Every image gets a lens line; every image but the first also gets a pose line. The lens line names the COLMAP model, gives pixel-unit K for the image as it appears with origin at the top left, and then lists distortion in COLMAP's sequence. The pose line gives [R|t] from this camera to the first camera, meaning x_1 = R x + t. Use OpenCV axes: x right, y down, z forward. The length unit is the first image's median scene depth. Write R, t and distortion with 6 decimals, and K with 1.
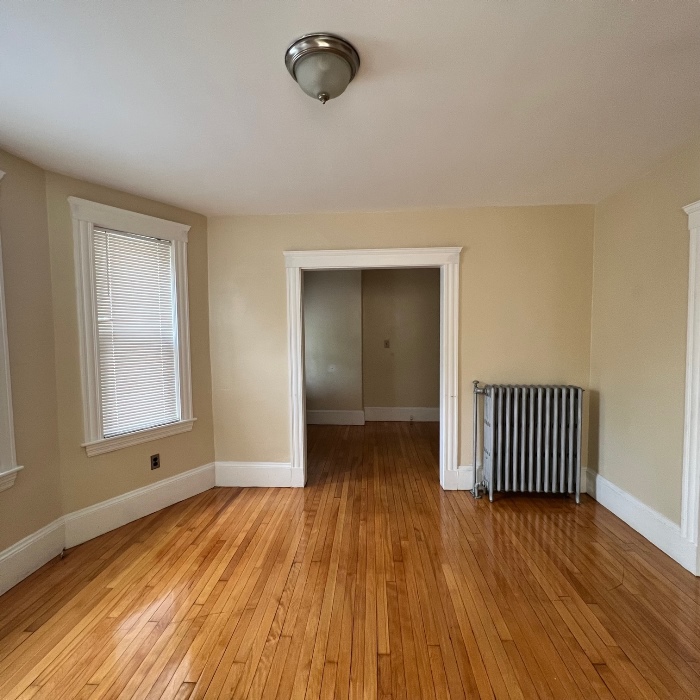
lens RADIAL K [[372.5, 0, 347.1], [0, 372.5, 350.0], [0, 0, 1]] dist [-0.002732, 0.001319]
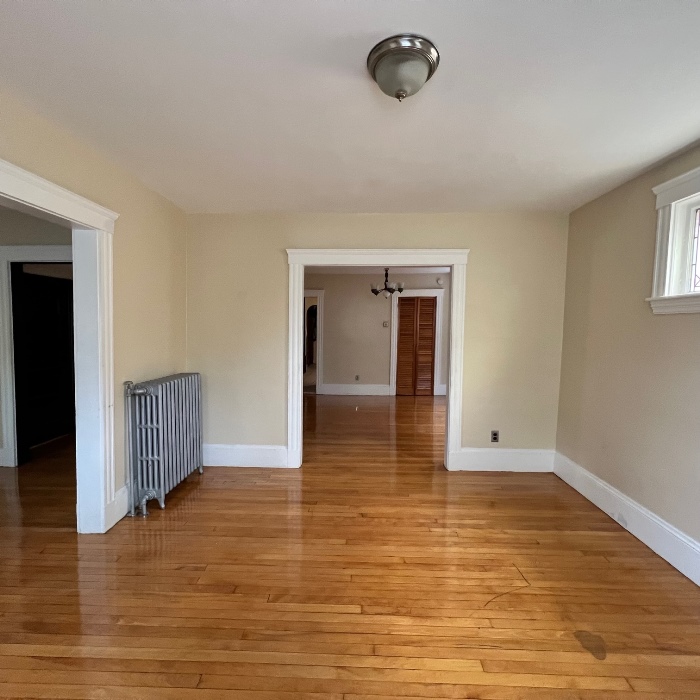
lens RADIAL K [[372.5, 0, 352.6], [0, 372.5, 347.0], [0, 0, 1]] dist [-0.002732, 0.001319]
pose [[-0.047078, -0.046680, 0.997800, -0.611153], [0.035555, 0.998196, 0.048376, -0.018564], [-0.998258, 0.037754, -0.045333, 0.650882]]
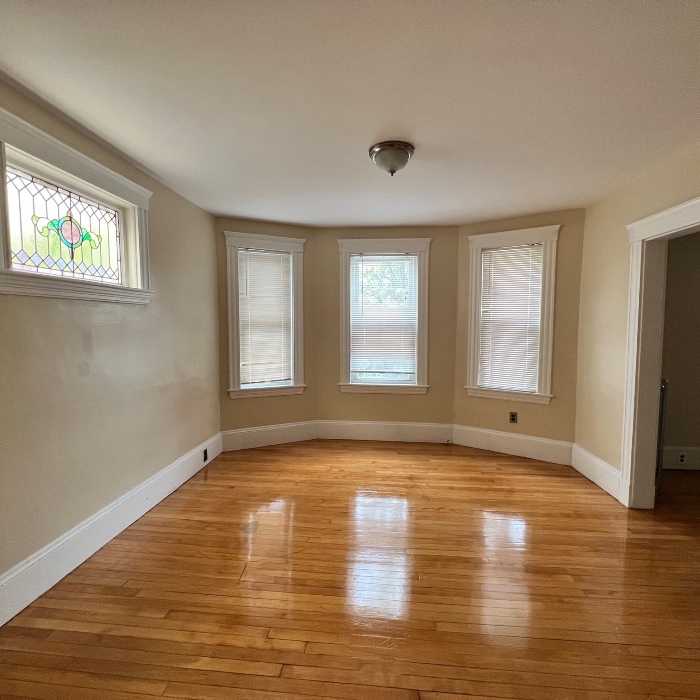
lens RADIAL K [[372.5, 0, 344.4], [0, 372.5, 347.6], [0, 0, 1]] dist [-0.002732, 0.001319]
pose [[-0.035385, 0.076908, -0.996410, 0.886758], [-0.053632, 0.995452, 0.078739, -0.019254], [0.997934, 0.056225, -0.031100, 0.479348]]
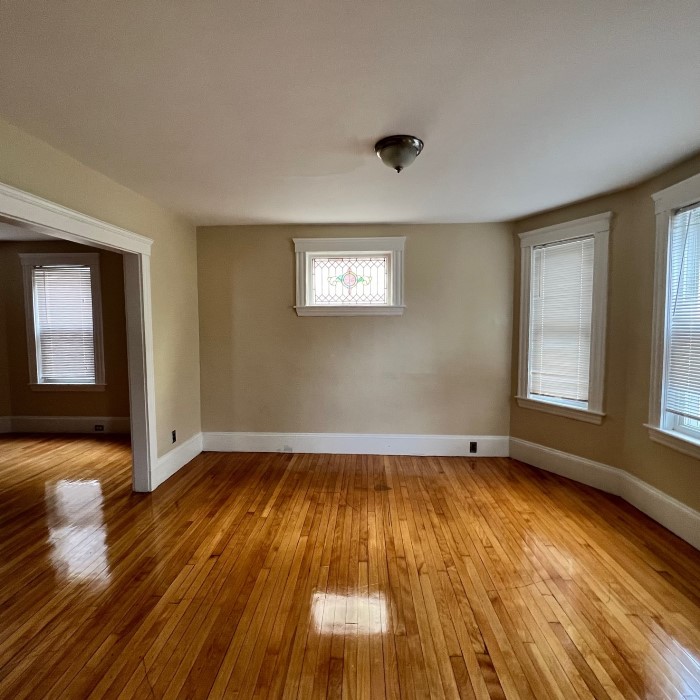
lens RADIAL K [[372.5, 0, 347.9], [0, 372.5, 350.7], [0, 0, 1]] dist [-0.002732, 0.001319]
pose [[-0.999740, 0.015453, -0.016738, 0.103397], [0.013381, 0.992981, 0.117512, -0.066487], [0.018436, 0.117258, -0.992930, 1.399461]]
